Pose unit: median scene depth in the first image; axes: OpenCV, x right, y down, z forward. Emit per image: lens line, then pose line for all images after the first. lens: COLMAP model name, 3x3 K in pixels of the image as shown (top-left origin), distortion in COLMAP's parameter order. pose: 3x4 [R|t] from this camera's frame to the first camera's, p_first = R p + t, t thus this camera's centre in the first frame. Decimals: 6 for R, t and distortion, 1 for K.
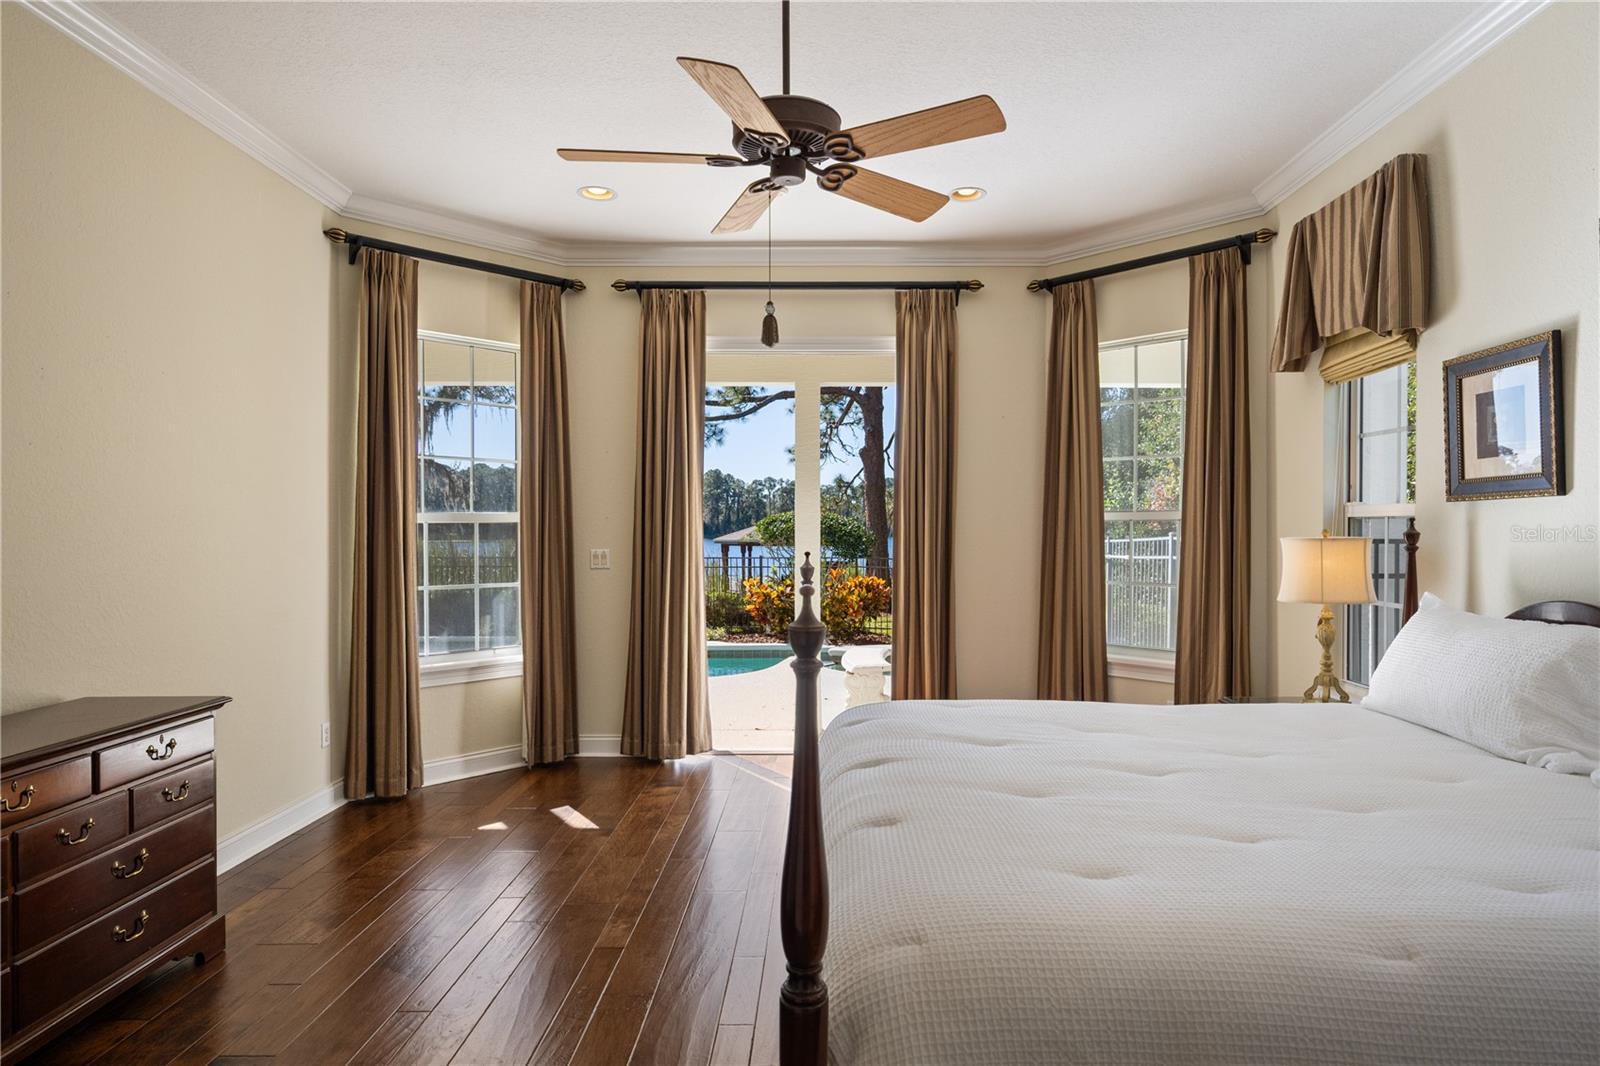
lens RADIAL K [[917.0, 0, 807.7], [0, 917.0, 533.2], [0, 0, 1]] dist [-0.001549, -0.000397]
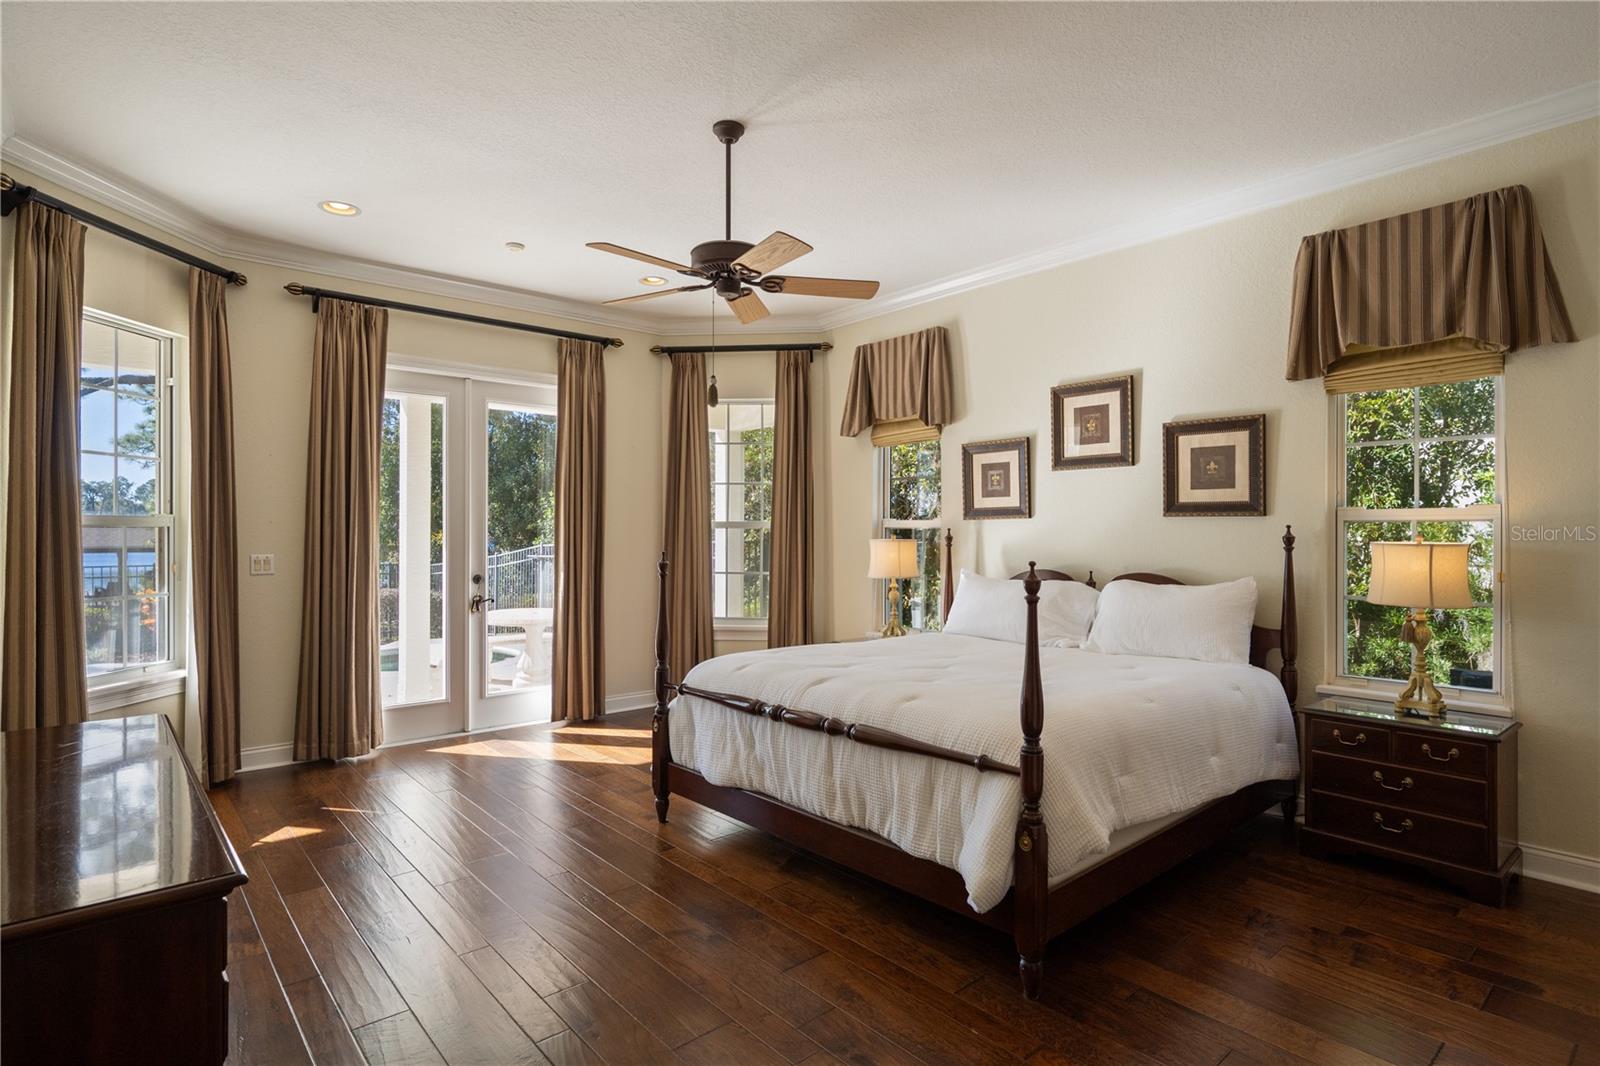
lens RADIAL K [[813.1, 0, 800.4], [0, 813.1, 529.8], [0, 0, 1]] dist [0.001261, 0.000270]
pose [[0.763898, 0.003639, 0.645327, -0.489815], [0.001826, 0.999968, -0.007800, -0.001429], [-0.645335, 0.007137, 0.763867, -0.035052]]
